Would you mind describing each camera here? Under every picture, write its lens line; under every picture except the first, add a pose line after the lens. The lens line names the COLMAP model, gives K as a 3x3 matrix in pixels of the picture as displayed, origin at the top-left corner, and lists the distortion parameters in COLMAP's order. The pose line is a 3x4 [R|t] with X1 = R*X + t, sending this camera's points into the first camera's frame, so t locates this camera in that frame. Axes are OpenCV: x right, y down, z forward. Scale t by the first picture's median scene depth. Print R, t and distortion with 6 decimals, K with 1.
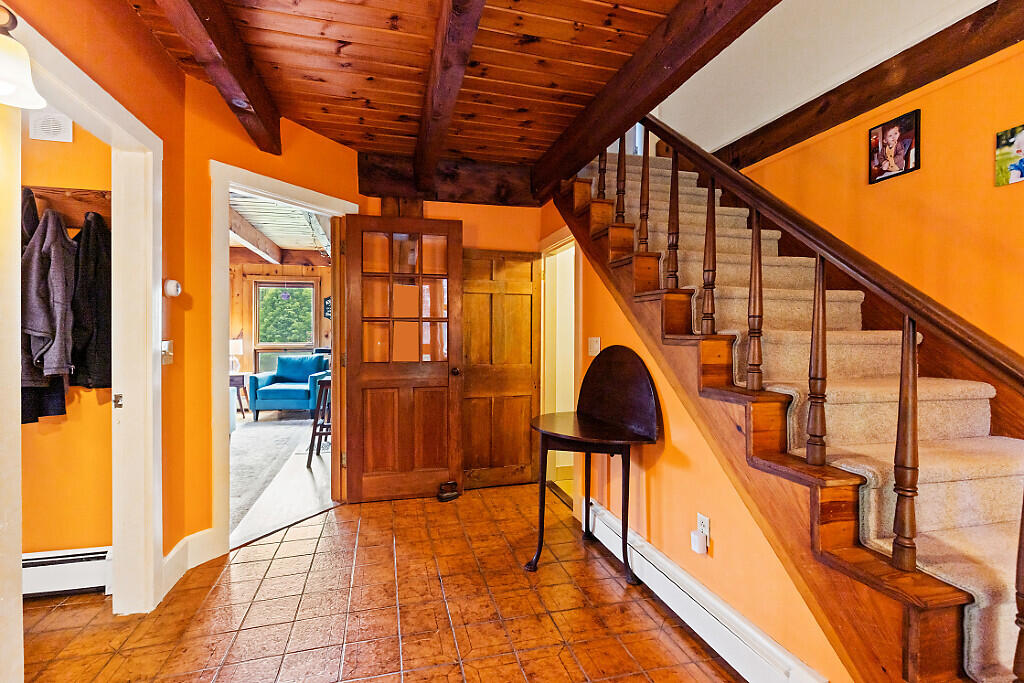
lens RADIAL K [[461.7, 0, 508.1], [0, 461.7, 339.2], [0, 0, 1]] dist [-0.005617, -0.000854]
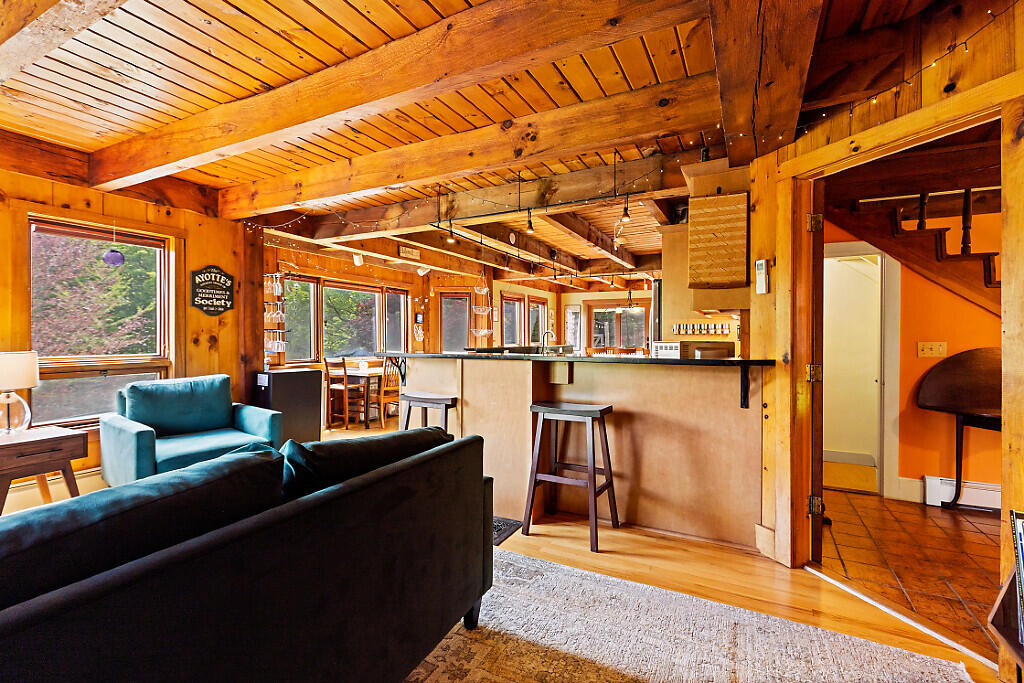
lens RADIAL K [[461.7, 0, 504.3], [0, 461.7, 342.3], [0, 0, 1]] dist [-0.005617, -0.000854]
pose [[0.687040, -0.008782, 0.726566, -0.540202], [0.008741, 0.999954, 0.003821, -0.005022], [-0.726567, 0.003726, 0.687086, 0.371006]]
